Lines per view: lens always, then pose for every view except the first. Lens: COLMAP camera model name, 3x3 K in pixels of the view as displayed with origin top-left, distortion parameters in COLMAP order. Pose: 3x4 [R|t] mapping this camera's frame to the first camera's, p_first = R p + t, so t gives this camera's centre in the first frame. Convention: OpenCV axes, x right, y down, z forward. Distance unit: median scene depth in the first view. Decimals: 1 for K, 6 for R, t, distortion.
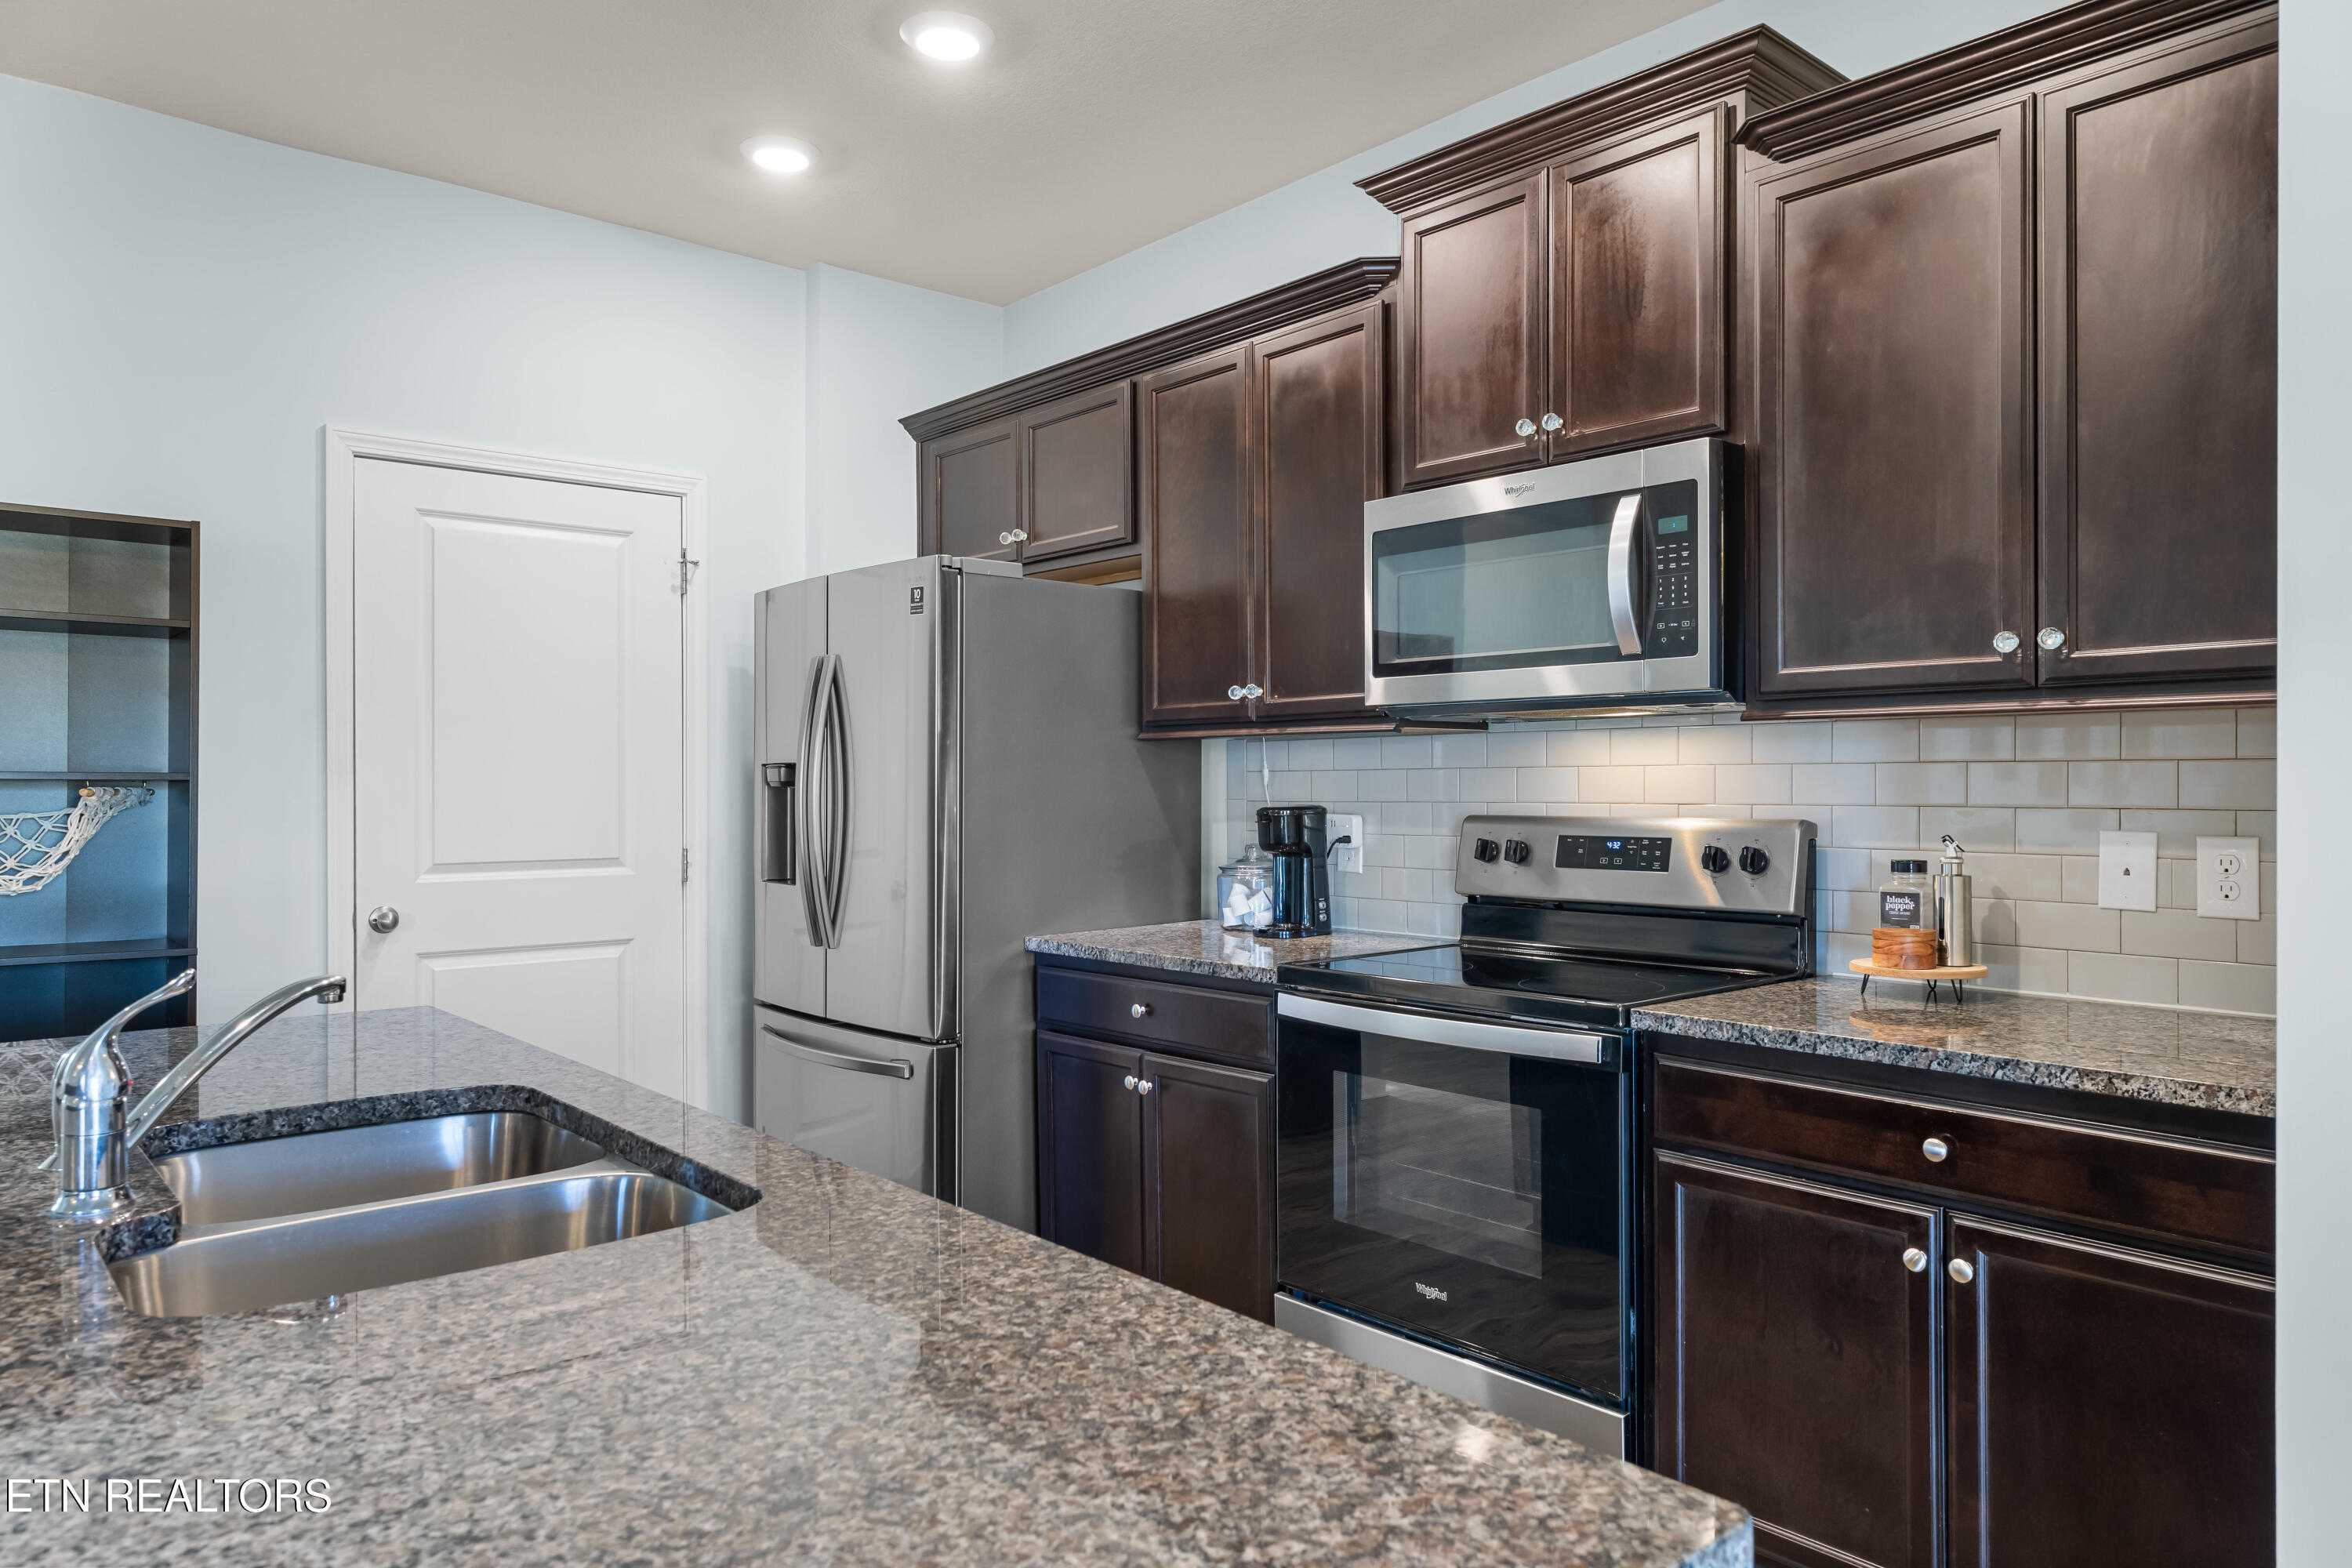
lens RADIAL K [[1548.4, 0, 1140.7], [0, 1548.4, 771.8], [0, 0, 1]] dist [0.016664, -0.010268]
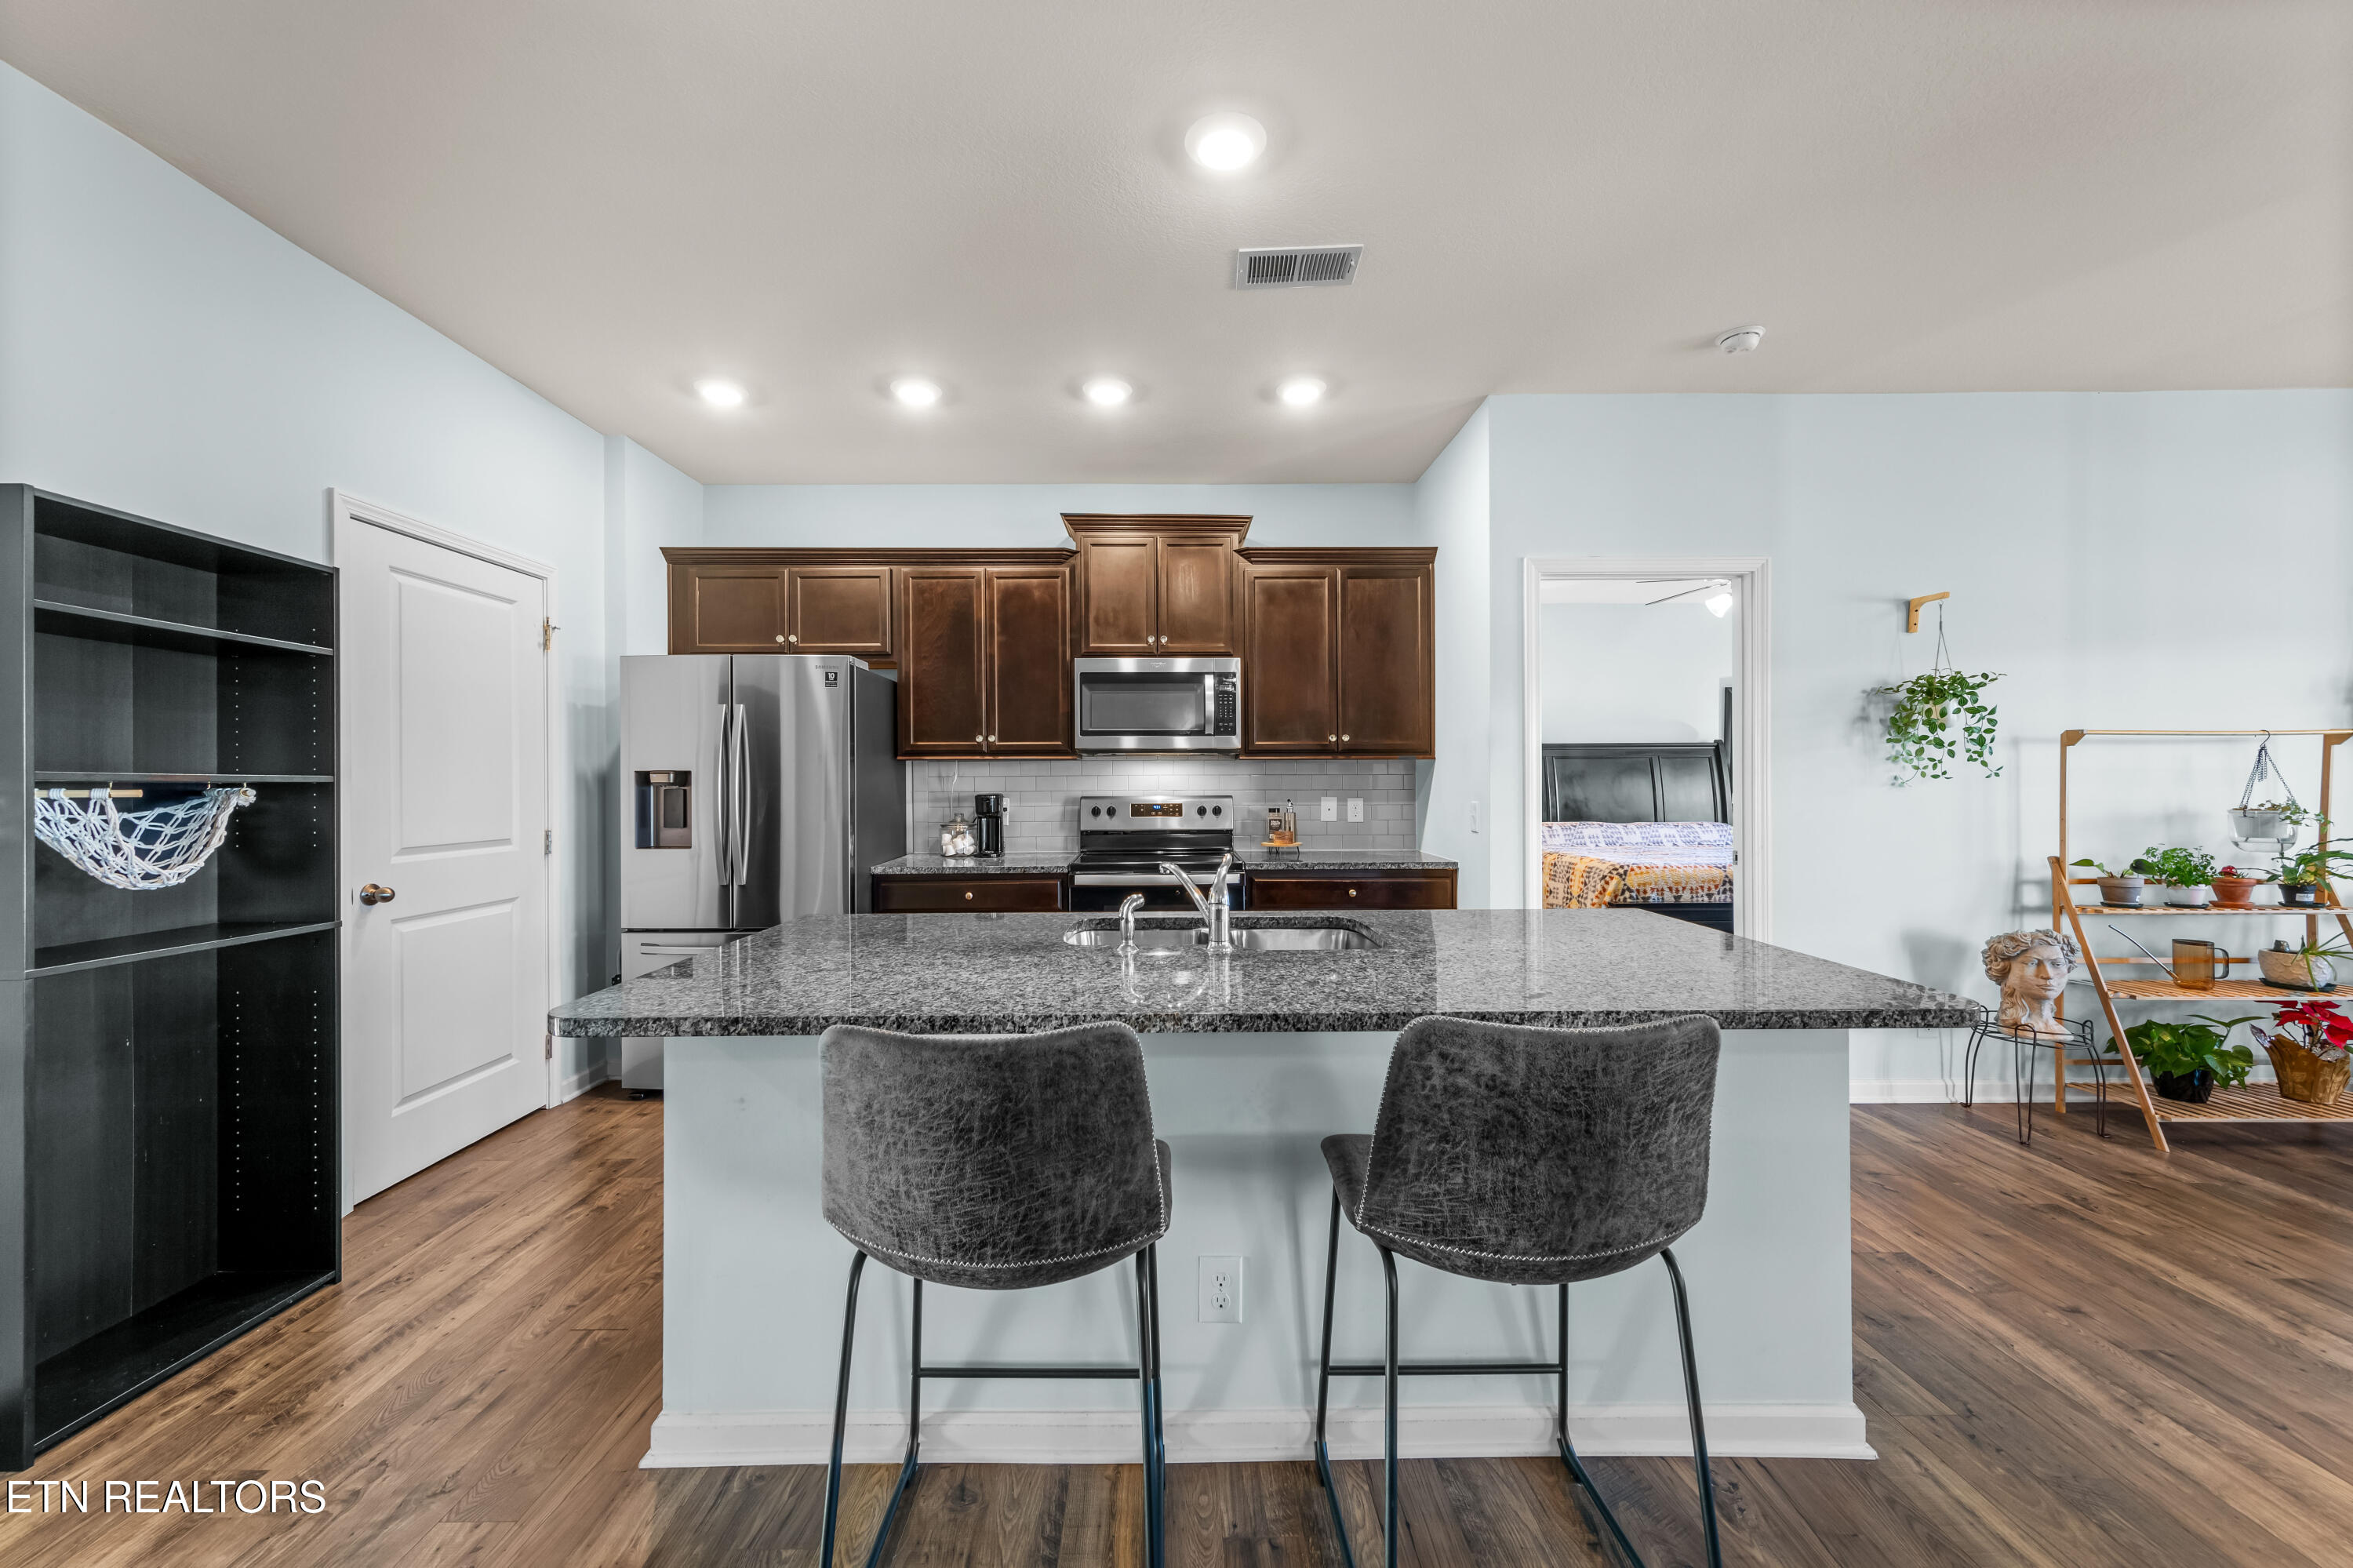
lens RADIAL K [[896.4, 0, 1166.8], [0, 896.4, 781.7], [0, 0, 1]] dist [0.009488, -0.000451]
pose [[0.637671, -0.001555, 0.770307, -0.778725], [-0.002551, 0.999988, 0.004130, 0.000524], [-0.770304, -0.004599, 0.637660, 0.061784]]
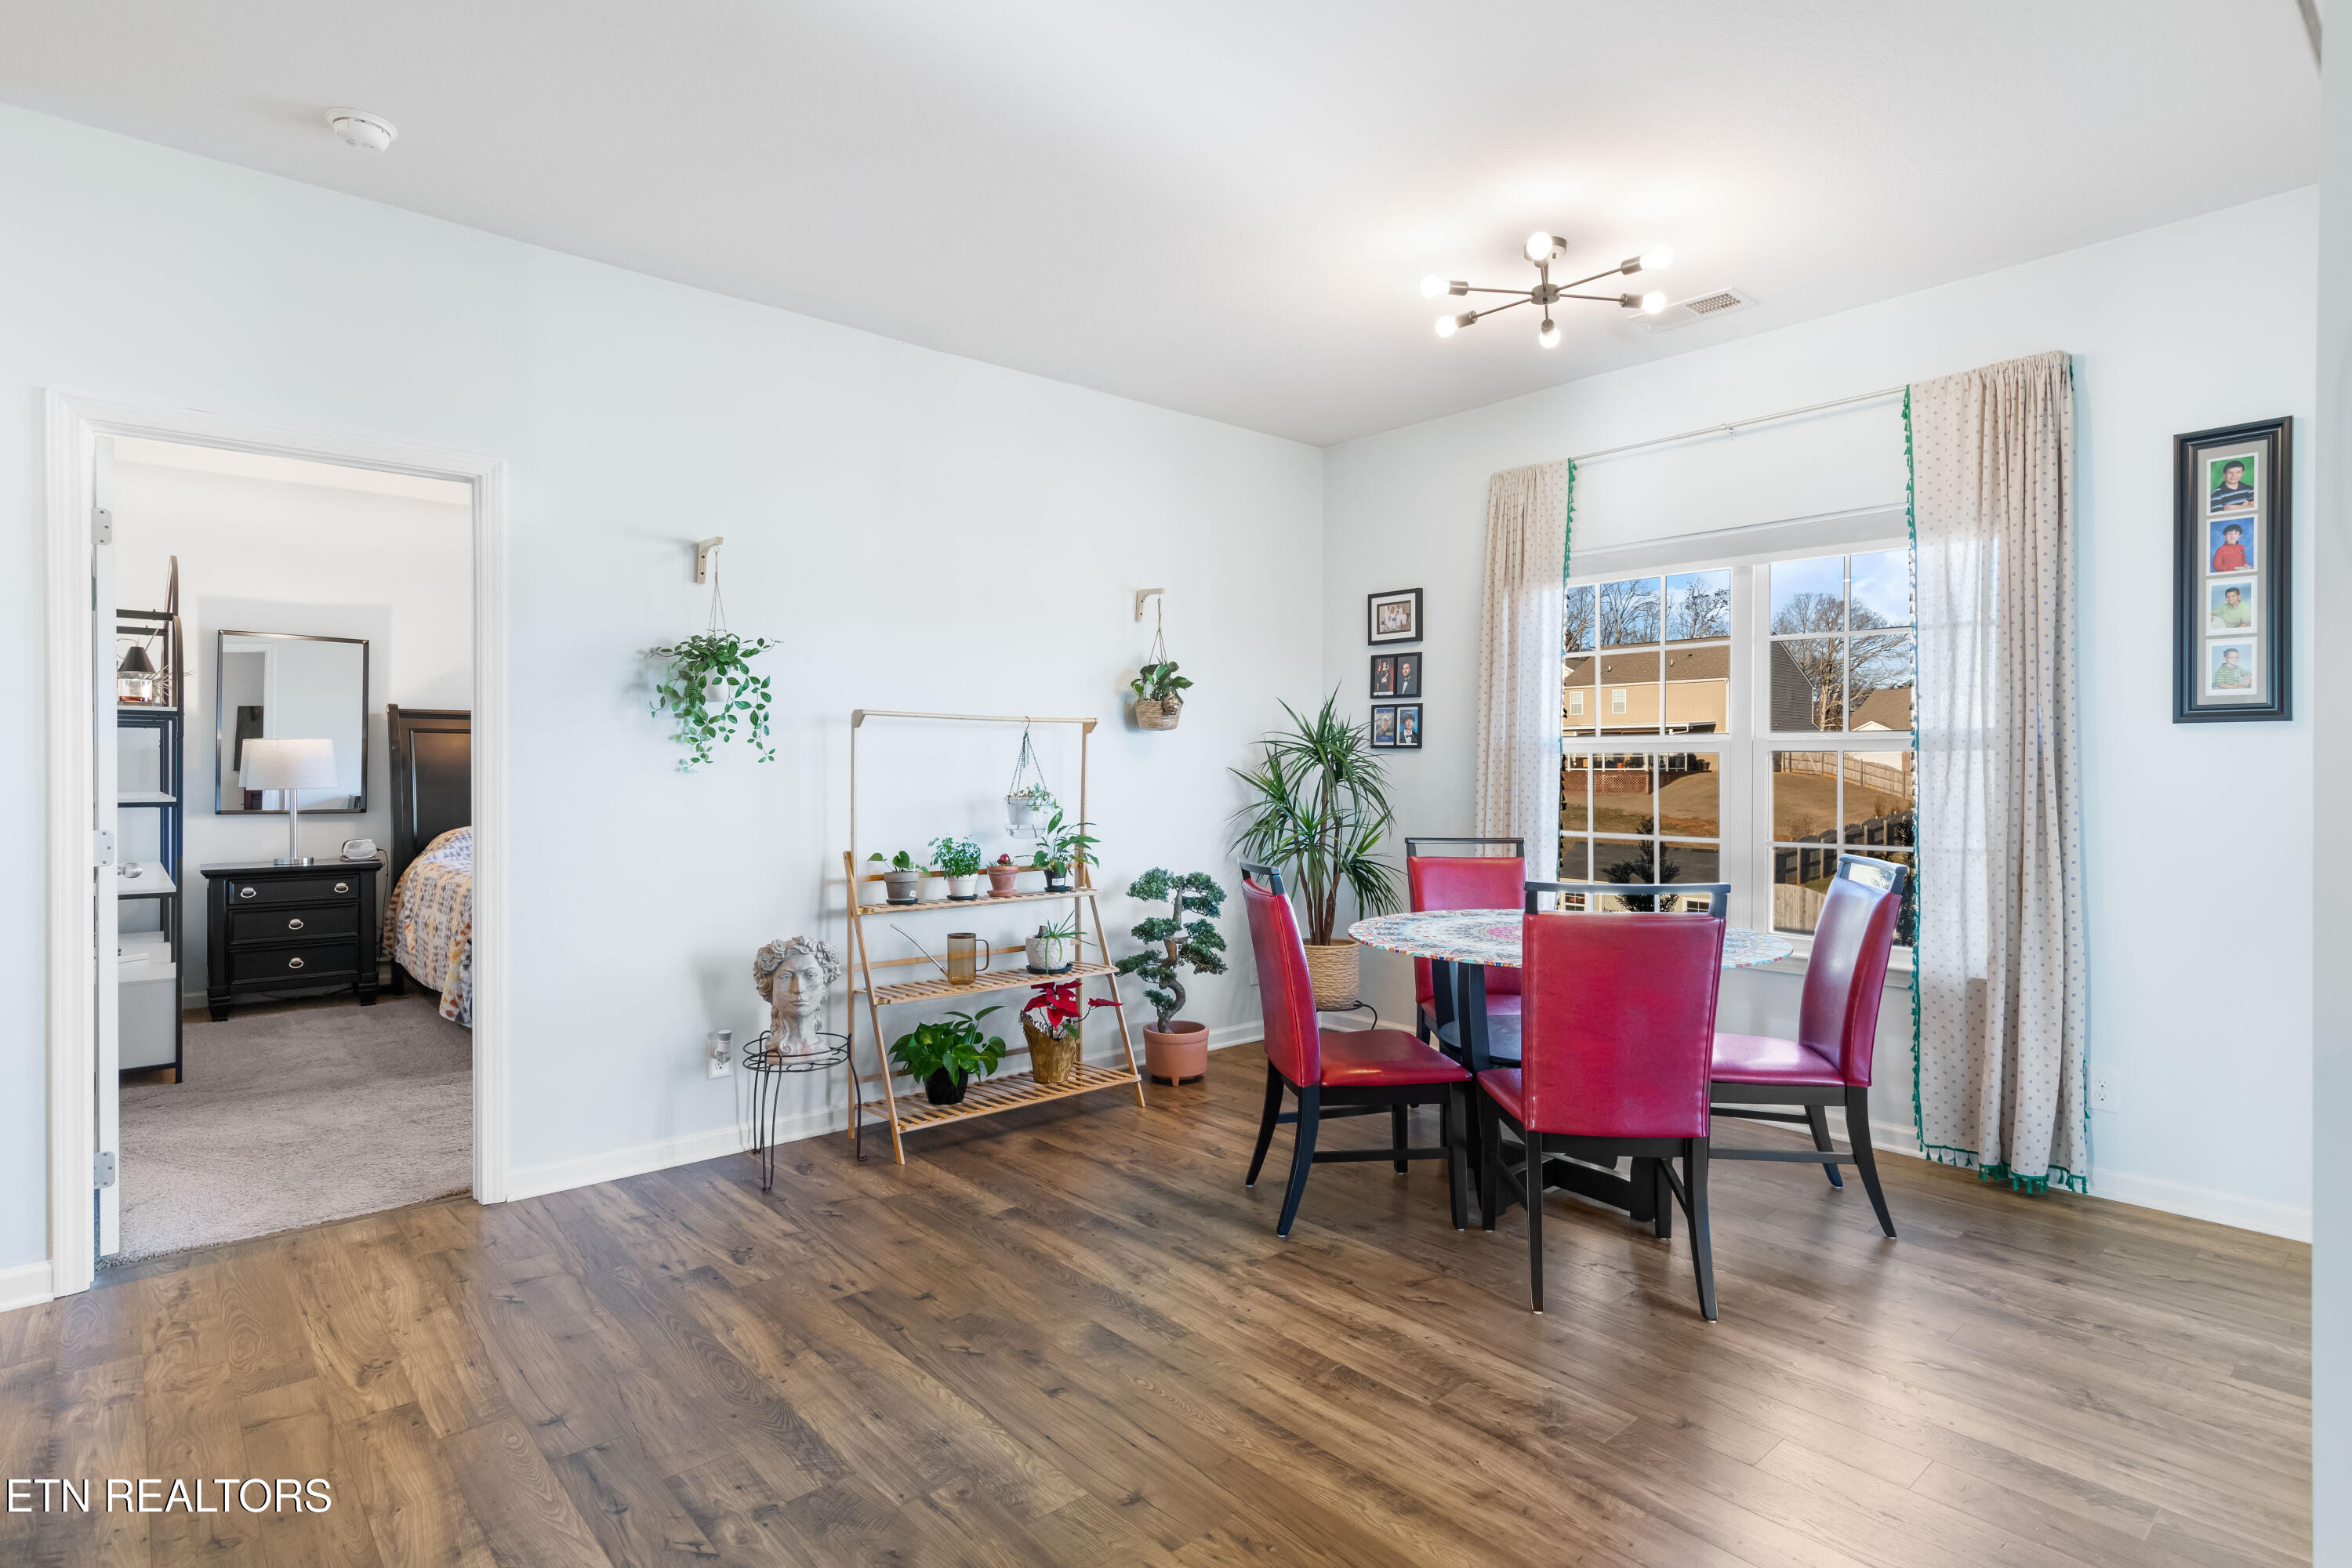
lens RADIAL K [[1200.0, 0, 1203.5], [0, 1200.0, 776.8], [0, 0, 1]] dist [-0.015228, 0.007768]
pose [[-0.040903, -0.007193, 0.999137, -0.554400], [-0.008512, 0.999940, 0.006851, -0.000104], [-0.999127, -0.008224, -0.040962, -0.392741]]
